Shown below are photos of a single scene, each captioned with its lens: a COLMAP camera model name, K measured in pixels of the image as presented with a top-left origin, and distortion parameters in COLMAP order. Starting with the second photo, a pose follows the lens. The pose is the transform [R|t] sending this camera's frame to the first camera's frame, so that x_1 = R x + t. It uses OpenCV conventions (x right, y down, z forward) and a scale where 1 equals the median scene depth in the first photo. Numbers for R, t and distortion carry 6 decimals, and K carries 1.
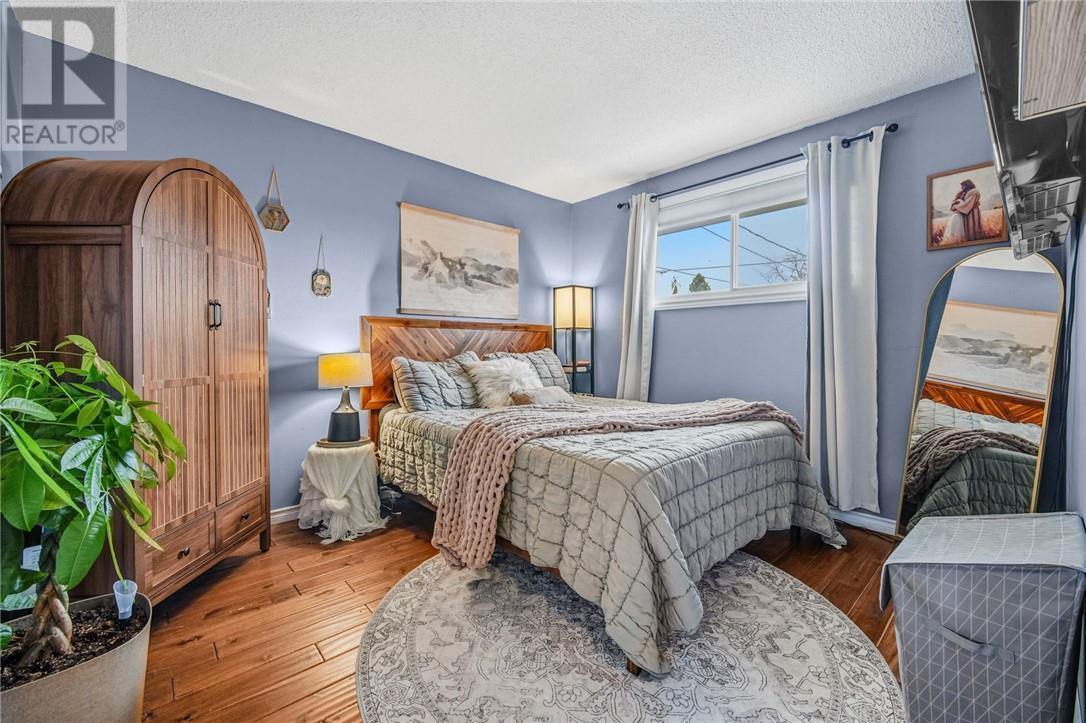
lens RADIAL K [[441.0, 0, 538.6], [0, 441.0, 358.1], [0, 0, 1]] dist [-0.003312, 0.000322]
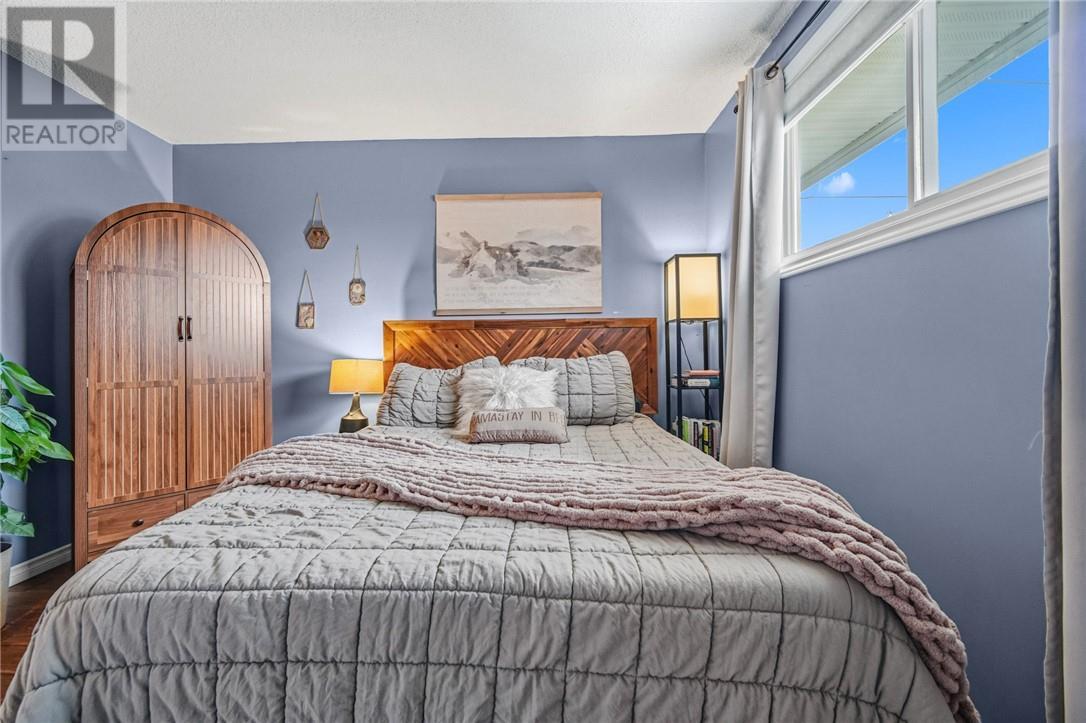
lens RADIAL K [[441.0, 0, 538.6], [0, 441.0, 358.1], [0, 0, 1]] dist [-0.003312, 0.000322]
pose [[0.735487, -0.001753, -0.677537, 0.439896], [-0.002303, 0.999984, -0.005087, -0.007778], [0.677535, 0.005302, 0.735471, 0.439148]]
